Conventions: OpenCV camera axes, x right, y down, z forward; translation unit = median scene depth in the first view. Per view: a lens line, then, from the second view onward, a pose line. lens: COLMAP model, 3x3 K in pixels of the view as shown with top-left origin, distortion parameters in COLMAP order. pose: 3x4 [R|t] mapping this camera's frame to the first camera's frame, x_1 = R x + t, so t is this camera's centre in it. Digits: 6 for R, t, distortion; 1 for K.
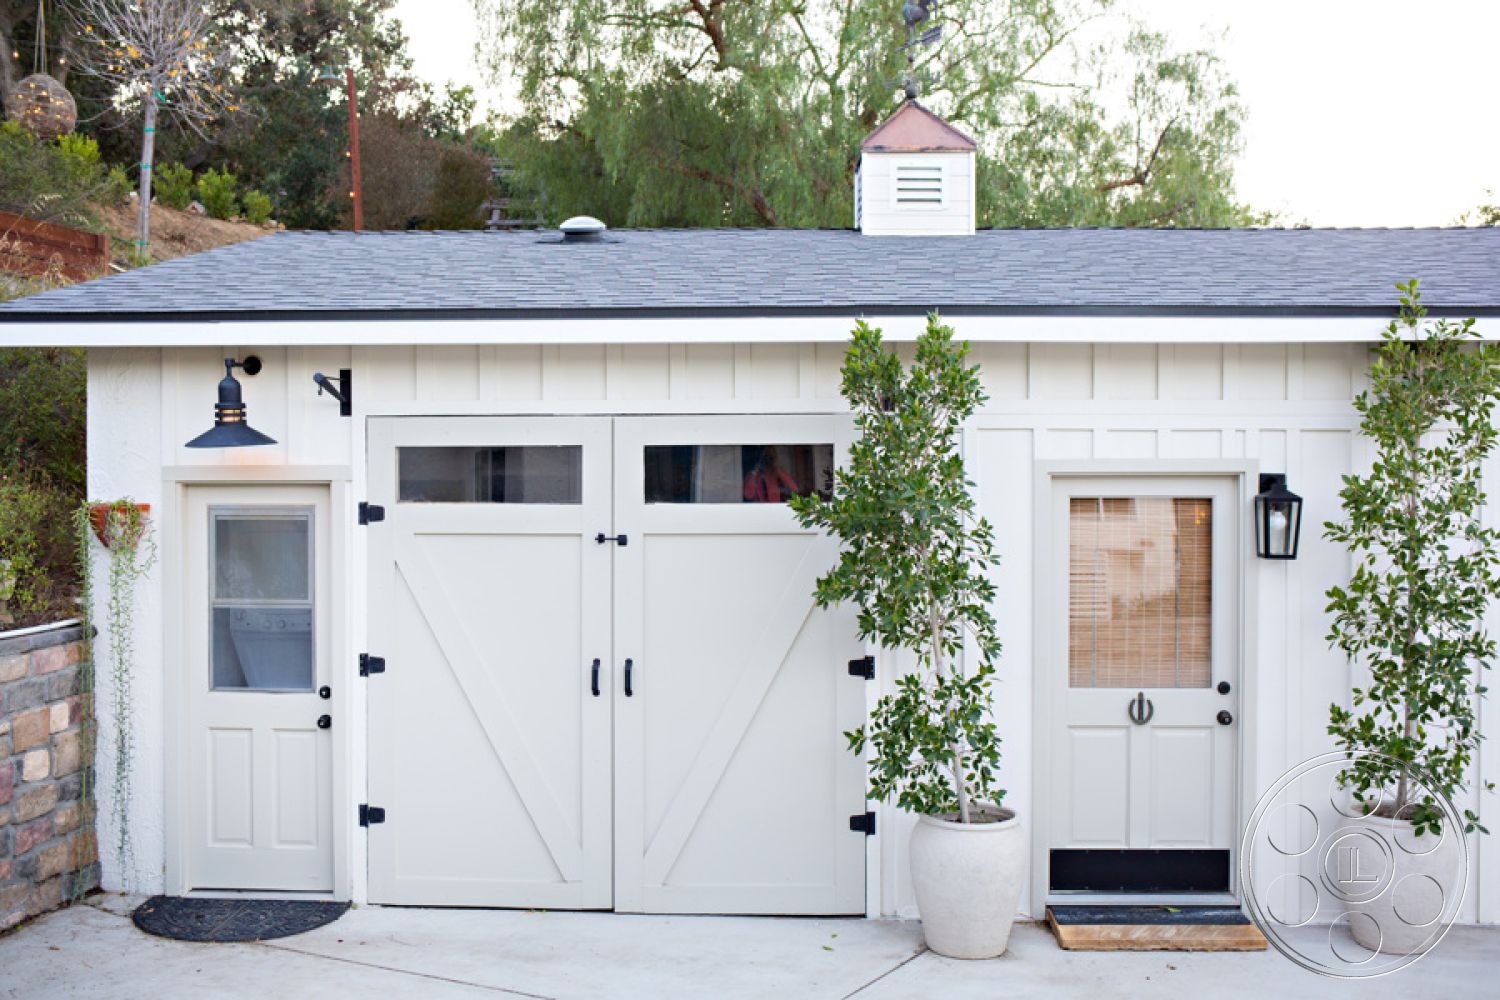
lens RADIAL K [[1424.9, 0, 750.0], [0, 1424.9, 500.0], [0, 0, 1]] dist [-0.051368, 0.034857]
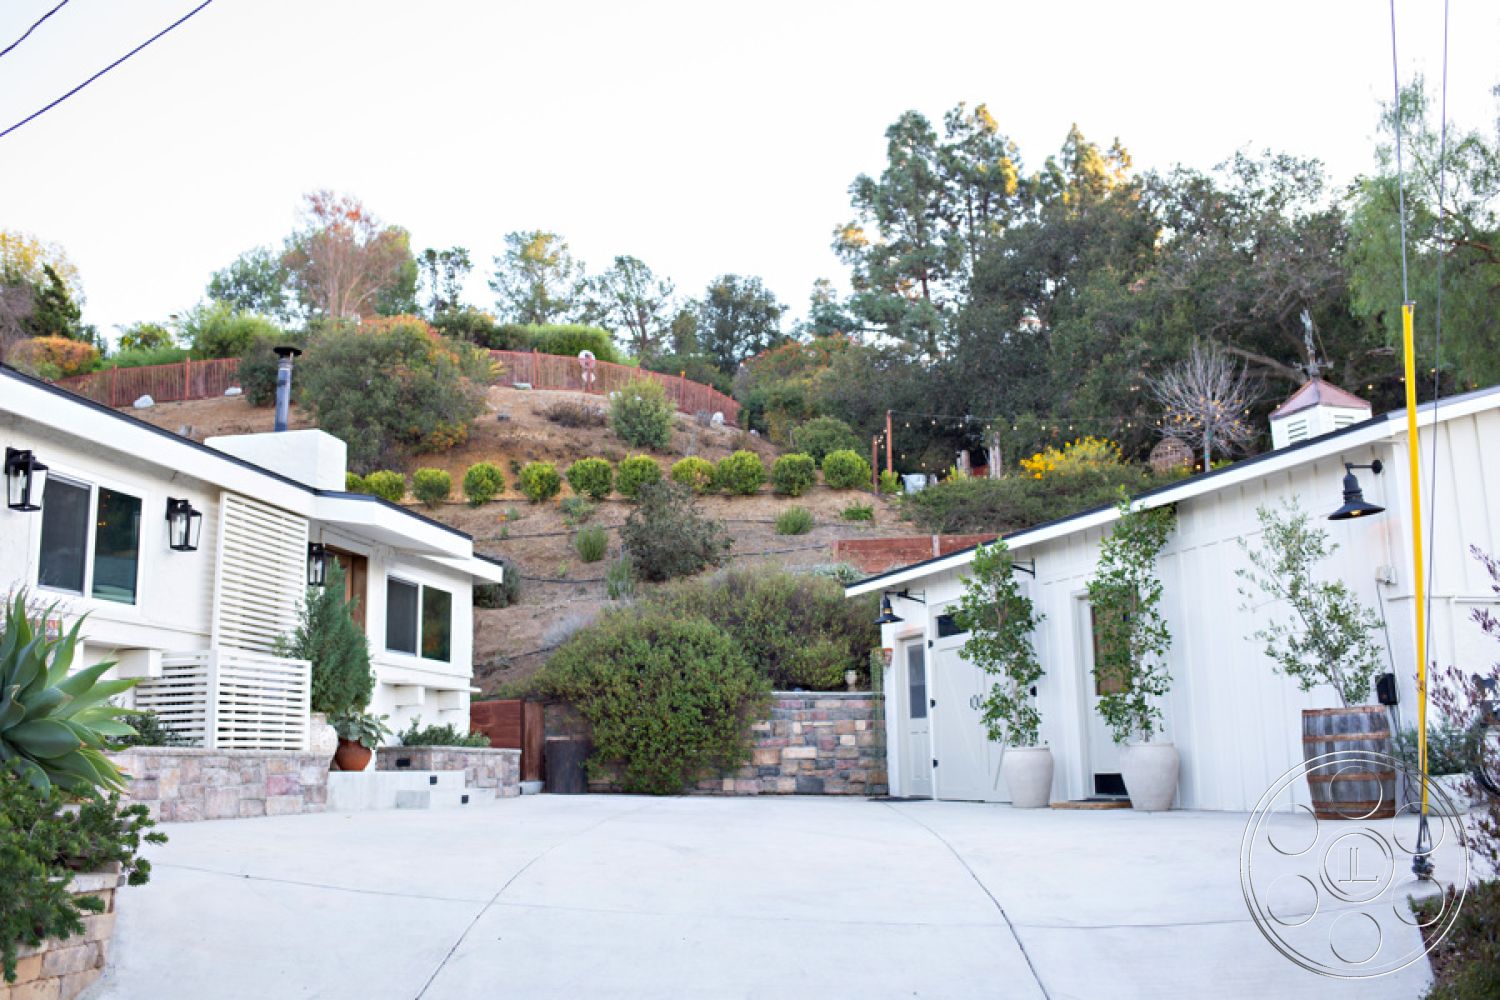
lens RADIAL K [[1424.9, 0, 750.0], [0, 1424.9, 500.0], [0, 0, 1]] dist [-0.051368, 0.034857]
pose [[0.380247, -0.181245, -0.906952, 1.258225], [0.019134, 0.981943, -0.188209, 0.146721], [0.924687, 0.054213, 0.376849, -0.180747]]
